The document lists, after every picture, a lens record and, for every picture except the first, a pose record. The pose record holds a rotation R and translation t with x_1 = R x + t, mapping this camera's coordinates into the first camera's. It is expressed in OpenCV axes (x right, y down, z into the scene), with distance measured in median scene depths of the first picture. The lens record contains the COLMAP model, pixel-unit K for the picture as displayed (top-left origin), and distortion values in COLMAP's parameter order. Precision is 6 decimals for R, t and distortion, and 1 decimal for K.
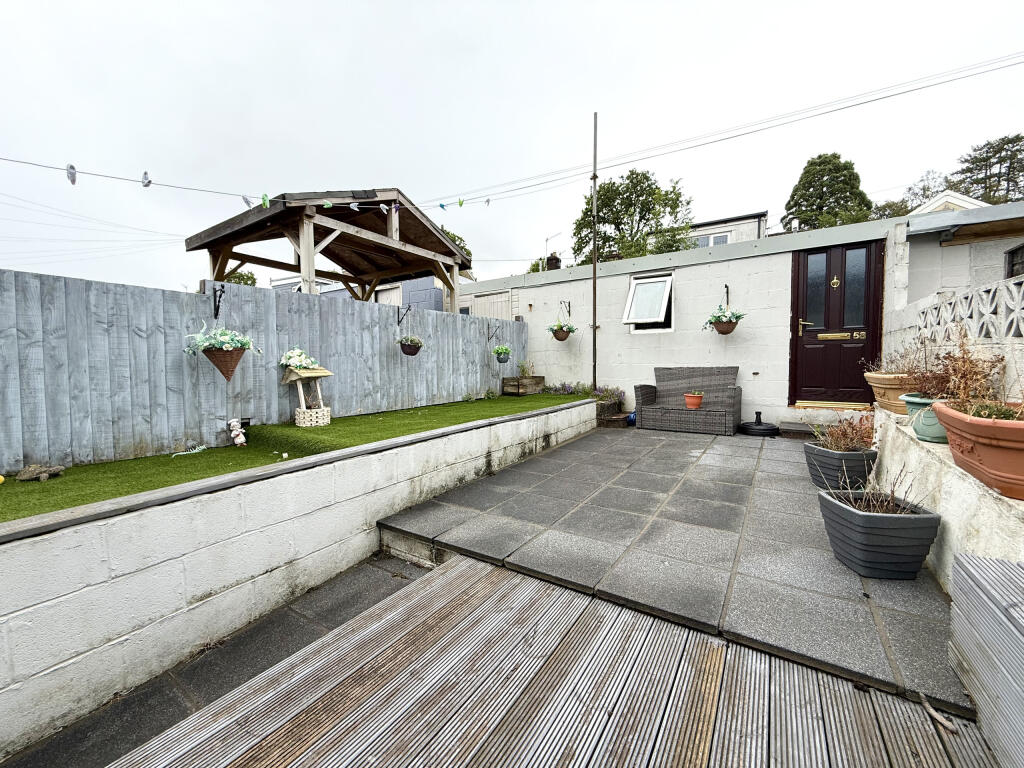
lens RADIAL K [[408.0, 0, 508.9], [0, 408.0, 383.6], [0, 0, 1]] dist [-0.001072, 0.000000]
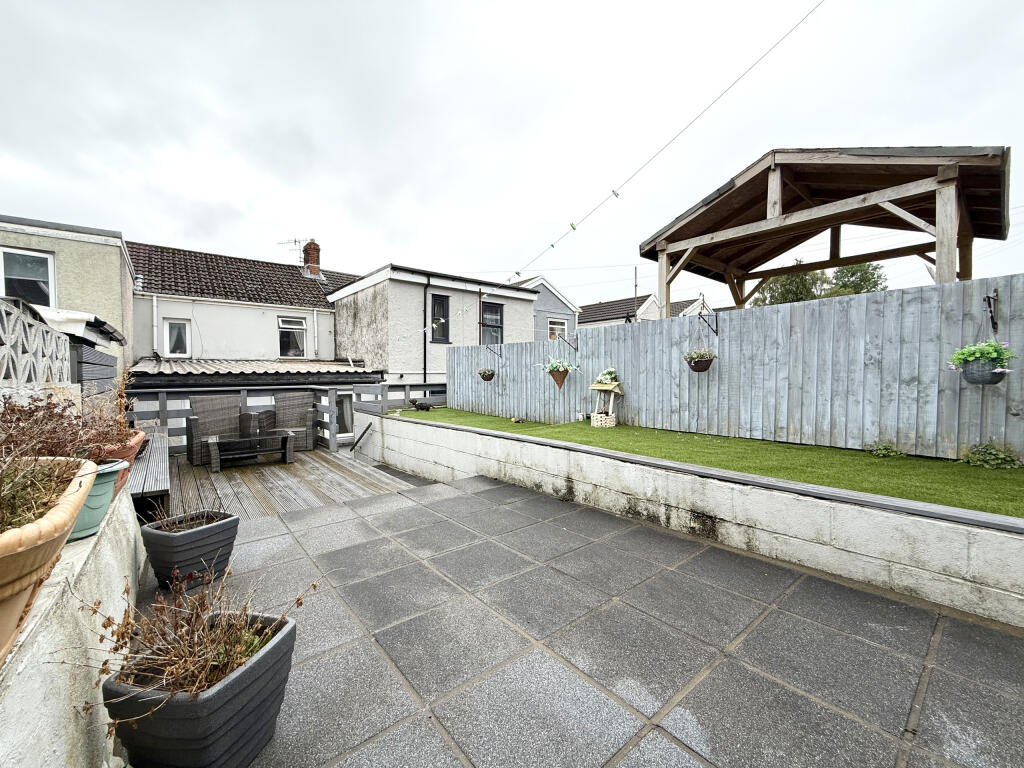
lens RADIAL K [[408.0, 0, 508.6], [0, 408.0, 383.2], [0, 0, 1]] dist [-0.001072, 0.000000]
pose [[-0.291440, 0.037350, -0.955860, 0.890131], [-0.034547, 0.998175, 0.049536, -0.094684], [0.955965, 0.047459, -0.289618, 1.120010]]
